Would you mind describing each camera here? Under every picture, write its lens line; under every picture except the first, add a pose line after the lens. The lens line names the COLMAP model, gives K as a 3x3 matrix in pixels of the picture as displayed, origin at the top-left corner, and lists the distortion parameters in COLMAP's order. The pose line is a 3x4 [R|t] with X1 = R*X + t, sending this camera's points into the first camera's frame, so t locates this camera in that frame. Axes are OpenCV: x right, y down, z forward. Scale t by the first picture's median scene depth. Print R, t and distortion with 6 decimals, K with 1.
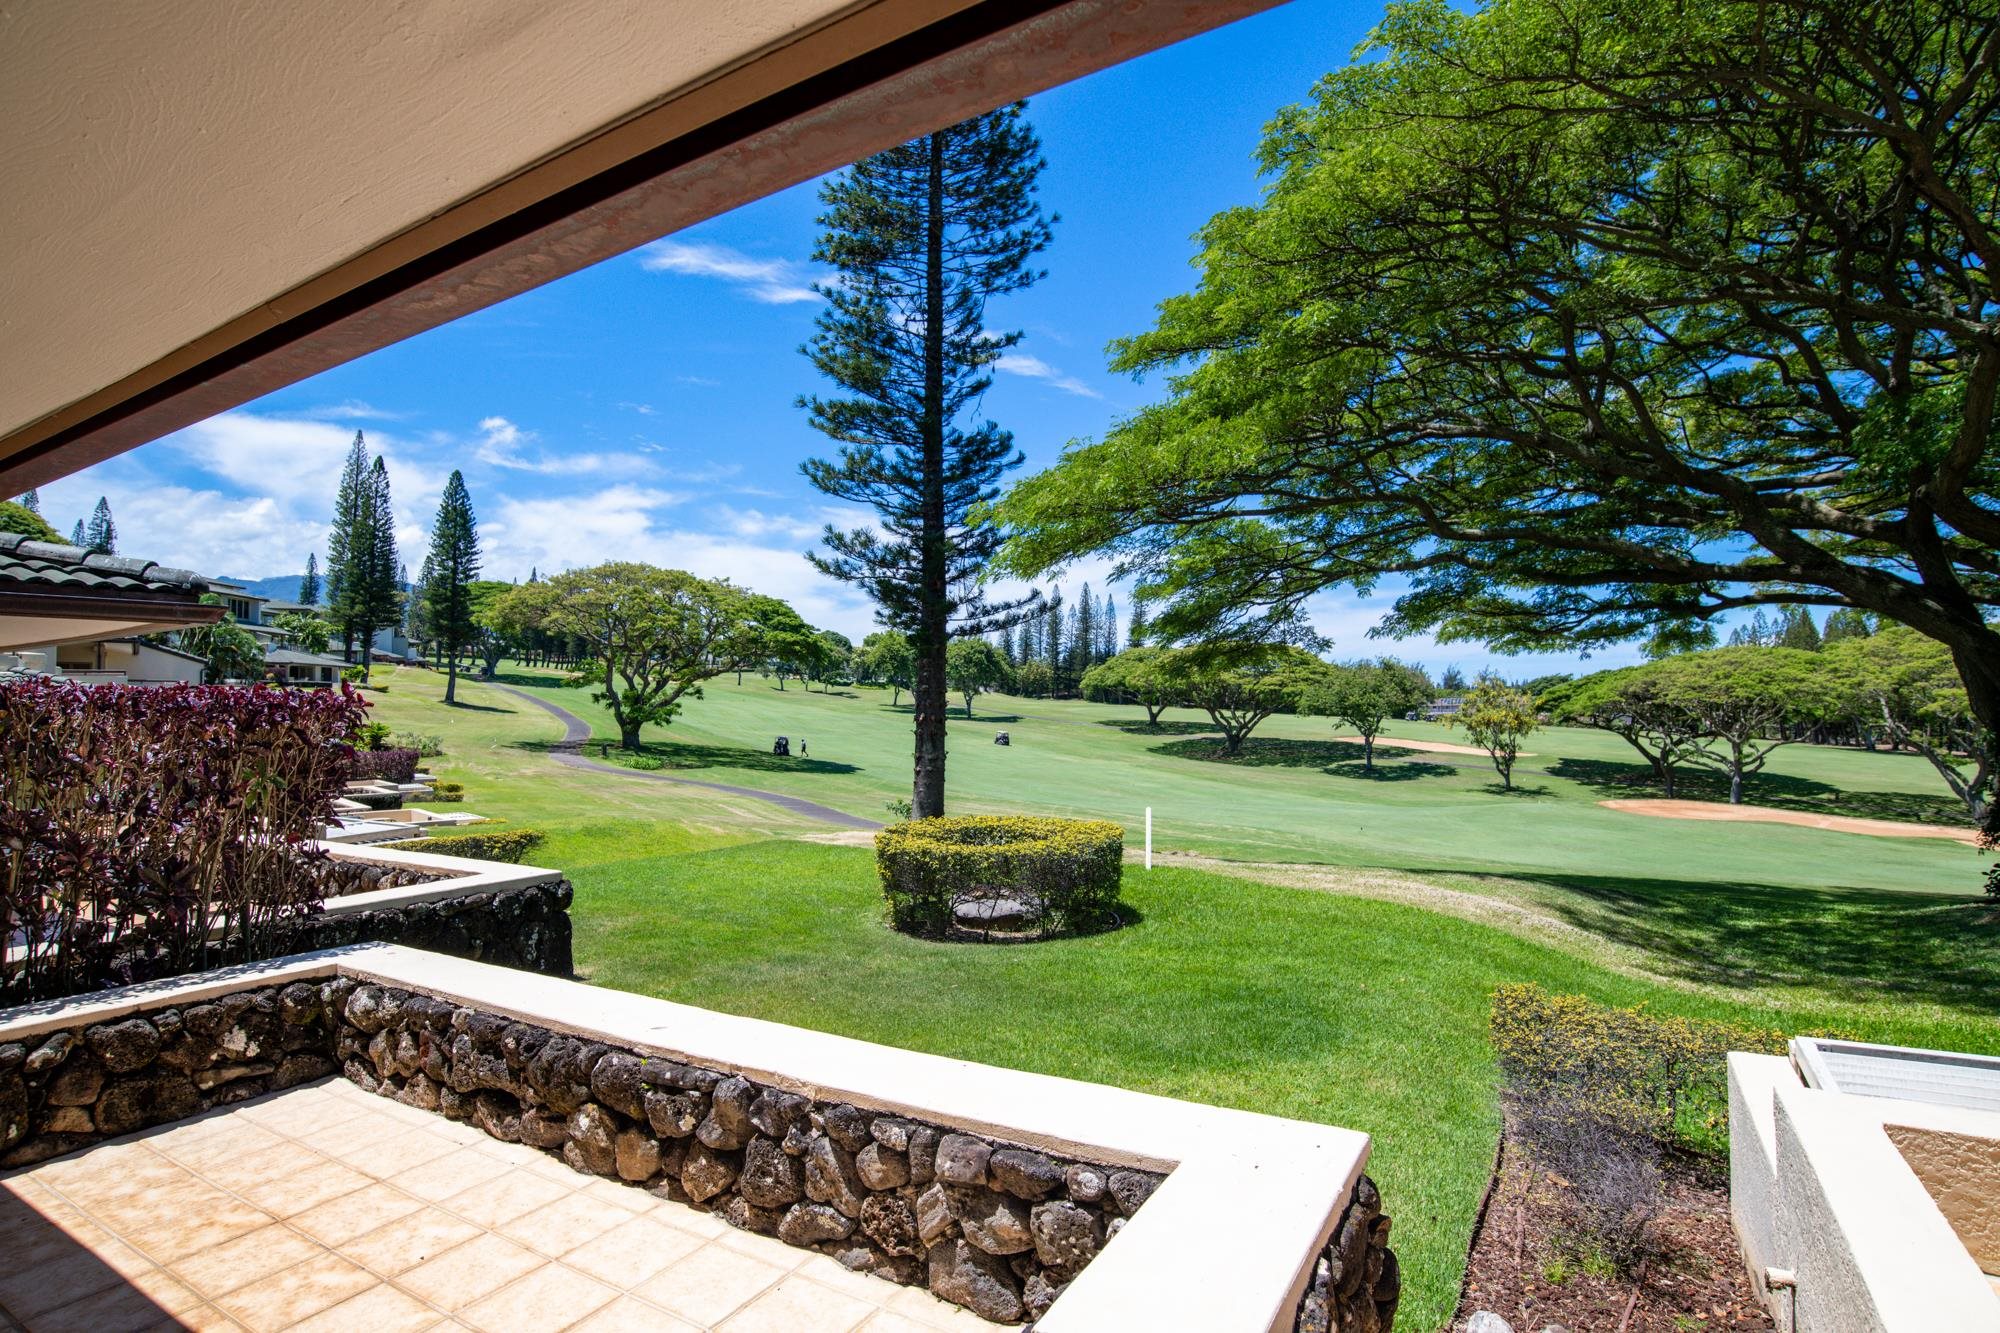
lens RADIAL K [[1024.2, 0, 1005.7], [0, 1024.2, 664.8], [0, 0, 1]] dist [-0.068679, 0.021259]
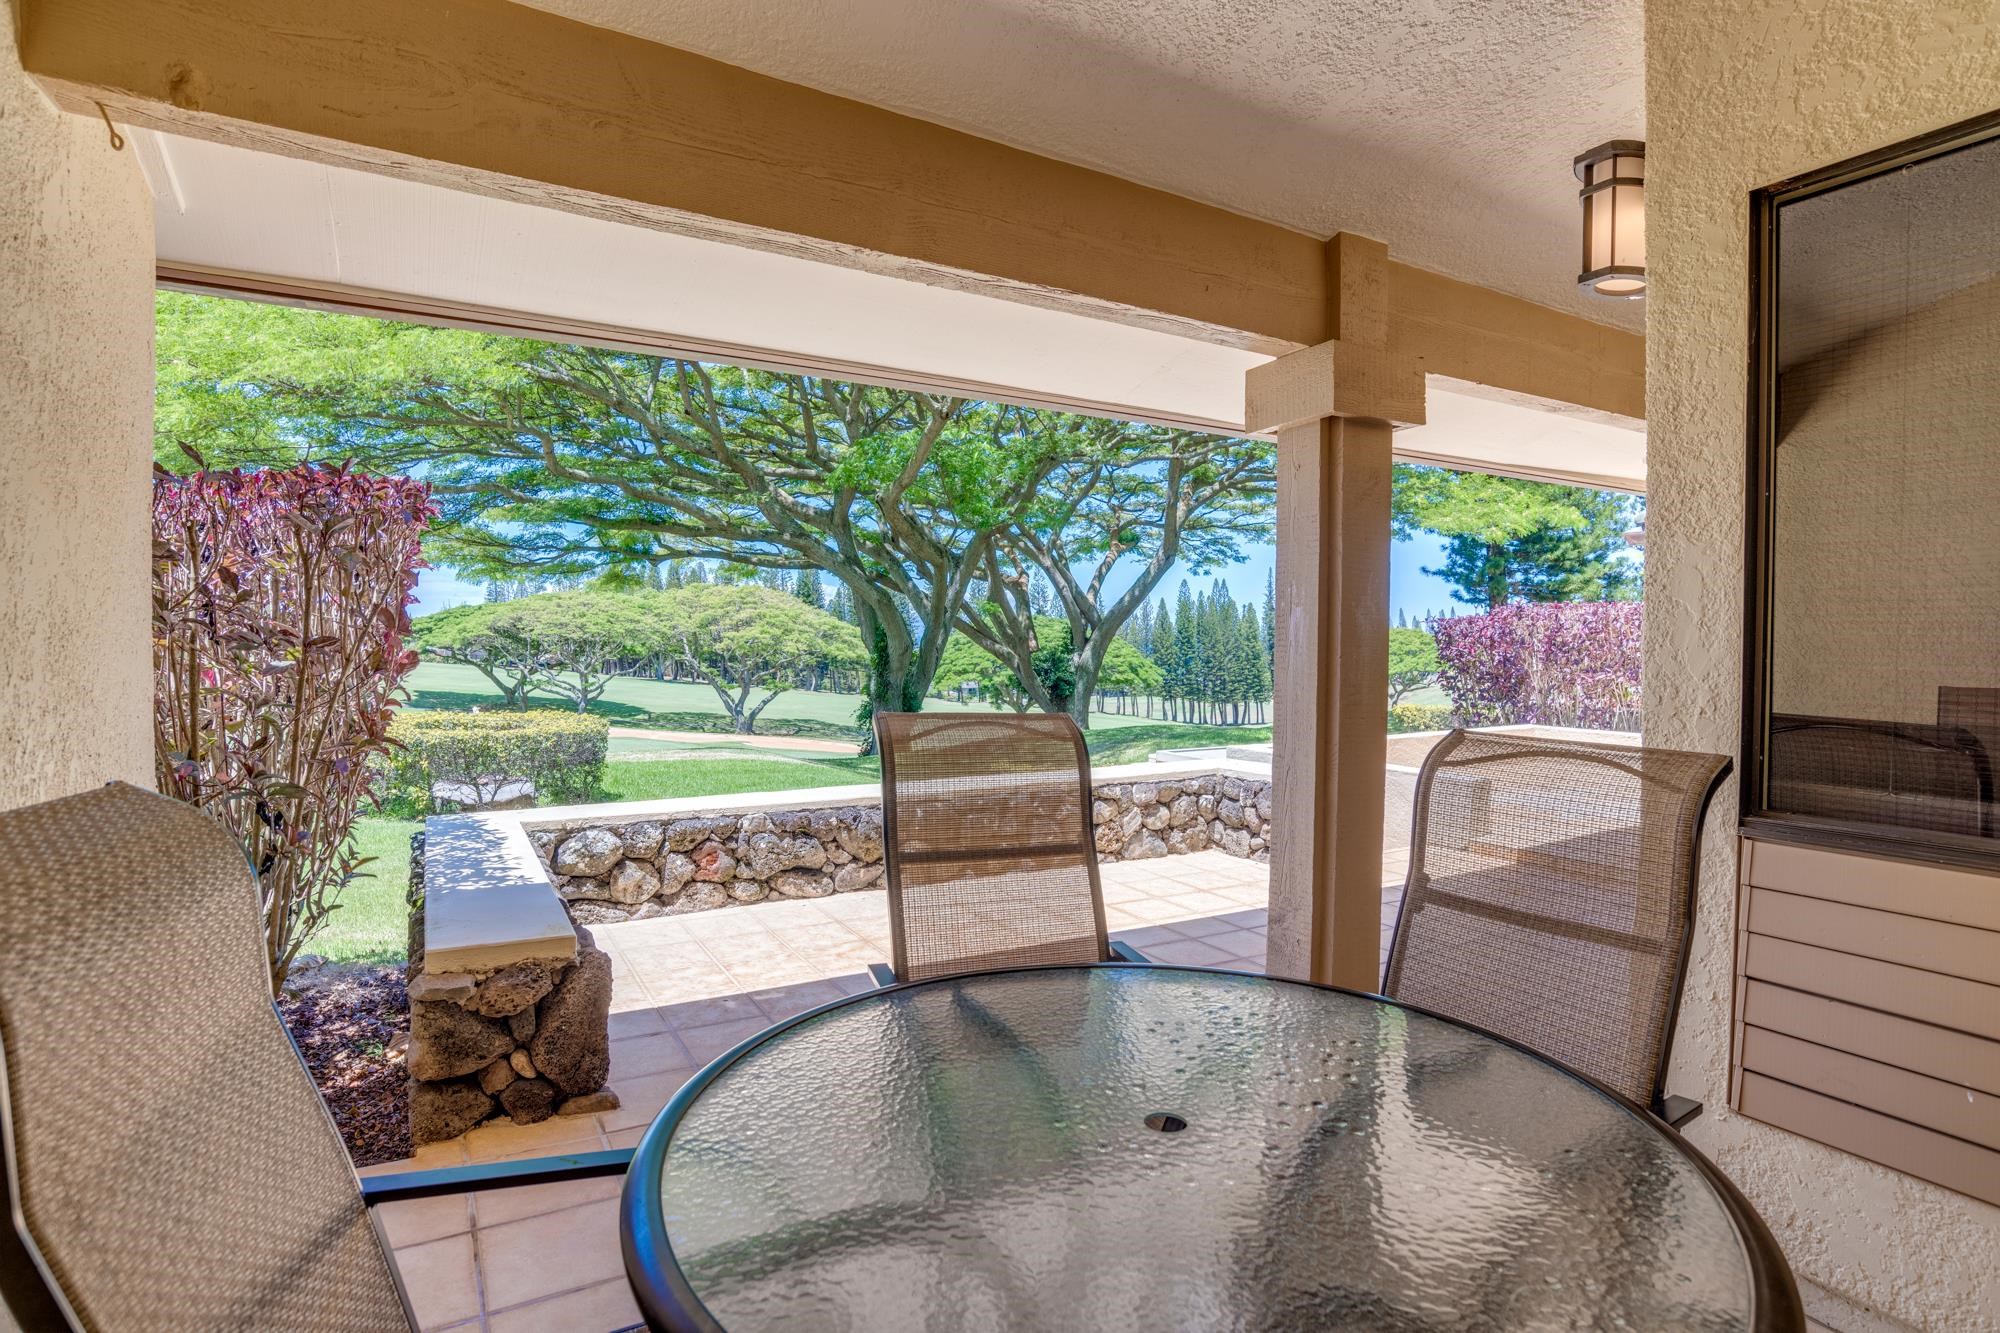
lens RADIAL K [[1017.1, 0, 1004.4], [0, 1017.1, 673.3], [0, 0, 1]] dist [-0.051084, 0.021107]
pose [[0.480387, -0.008668, 0.877014, -0.081604], [-0.055129, 0.997675, 0.040057, 0.005828], [-0.875322, -0.067592, 0.478793, 0.008206]]
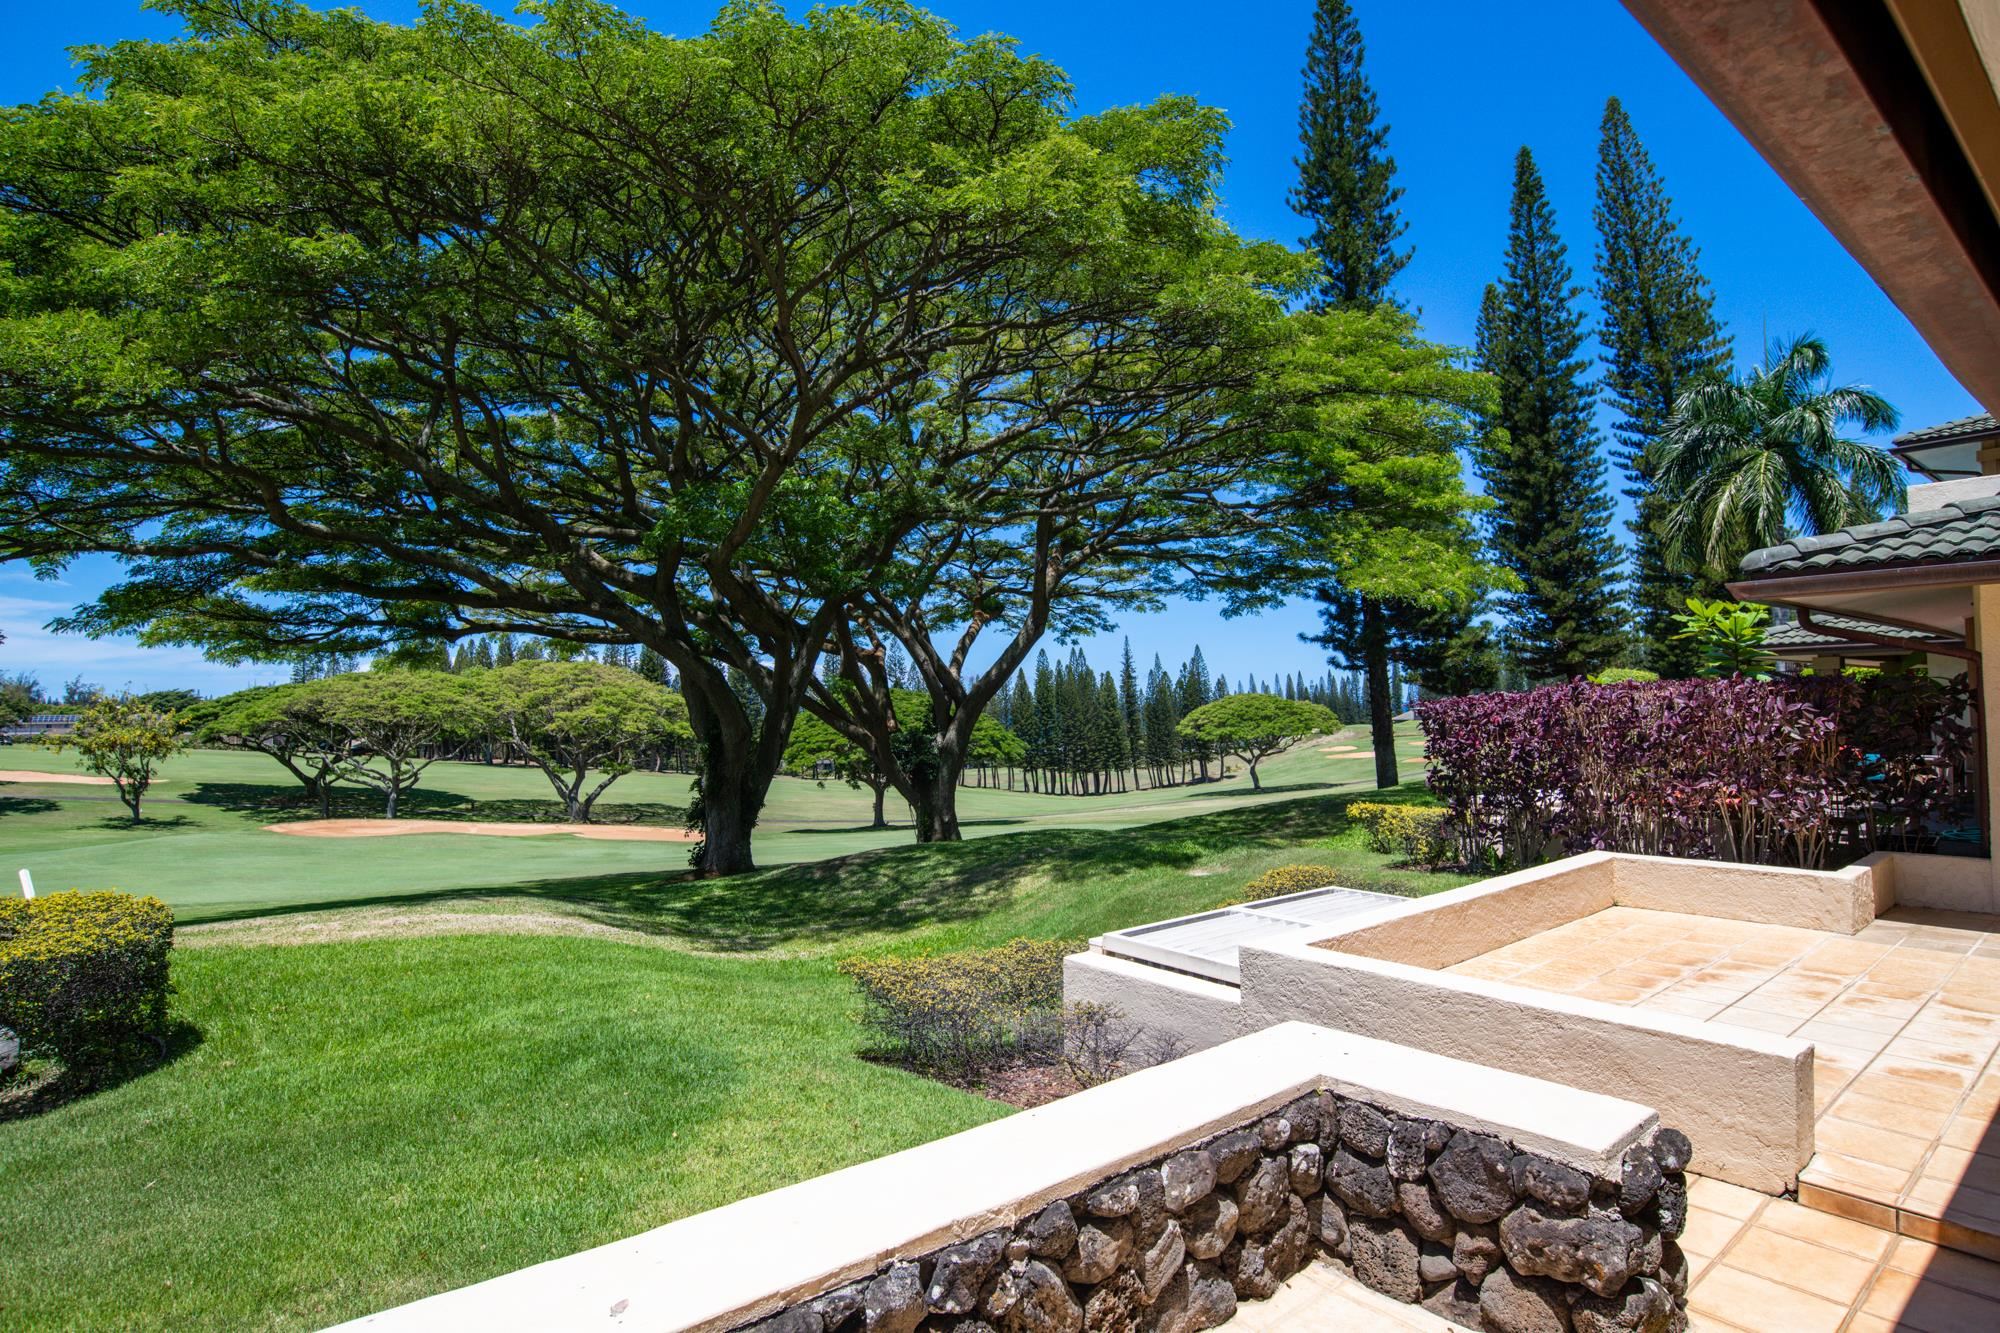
lens RADIAL K [[1024.2, 0, 1005.9], [0, 1024.2, 671.3], [0, 0, 1]] dist [-0.068679, 0.021259]
pose [[0.353038, 0.047460, 0.934404, -0.037884], [-0.034914, 0.998685, -0.037533, 0.002287], [-0.934957, -0.019374, 0.354231, 0.031673]]
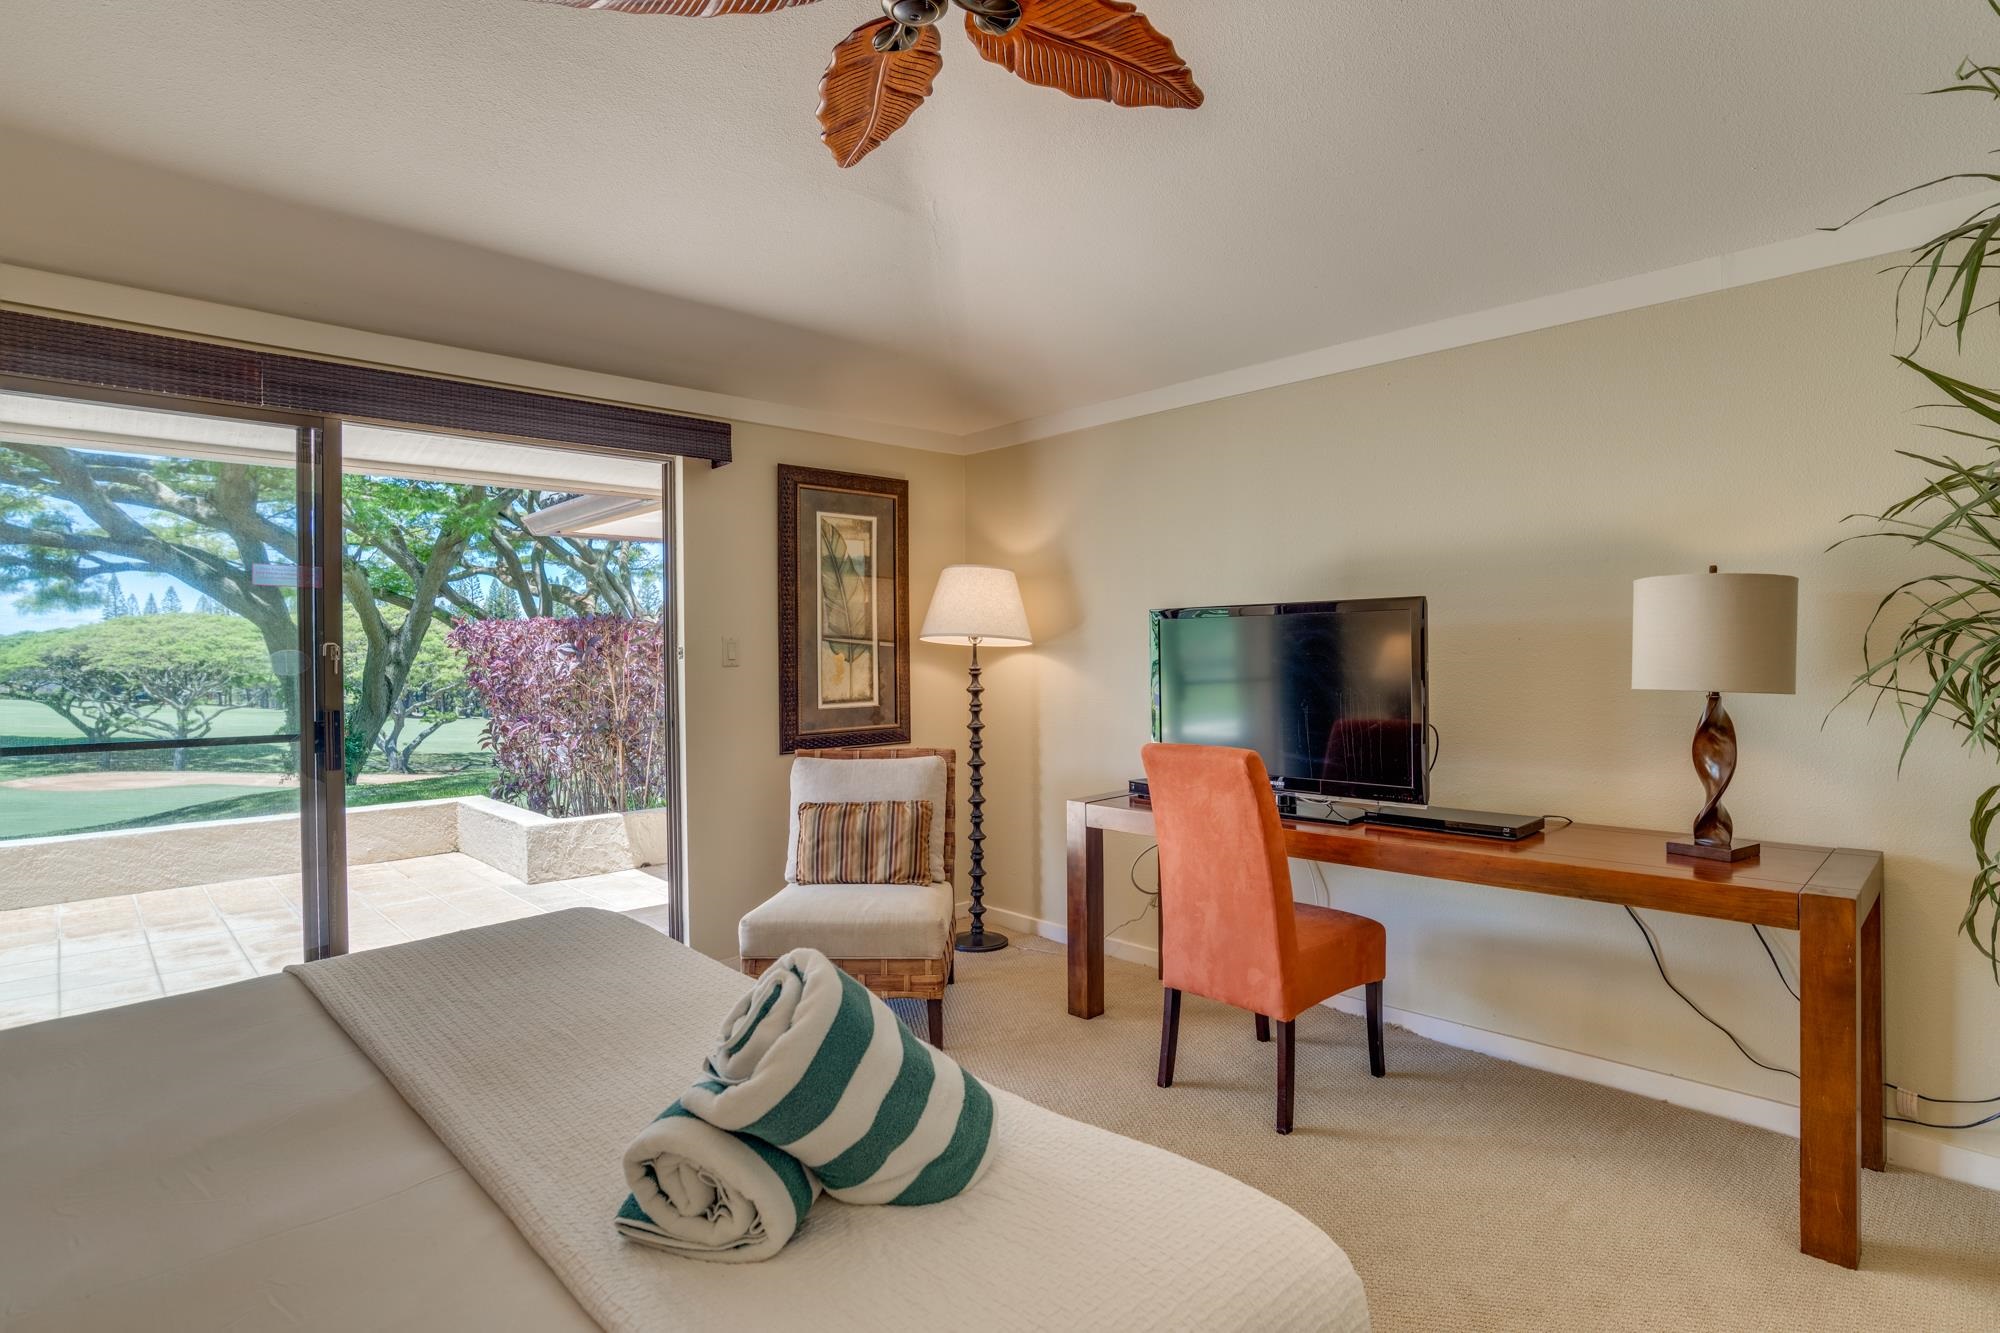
lens RADIAL K [[1017.1, 0, 1003.0], [0, 1017.1, 663.0], [0, 0, 1]] dist [-0.051084, 0.021107]
pose [[0.263321, 0.008956, 0.964667, -0.002499], [-0.038386, 0.999262, 0.001201, -0.000377], [-0.963944, -0.037346, 0.263471, -0.066261]]
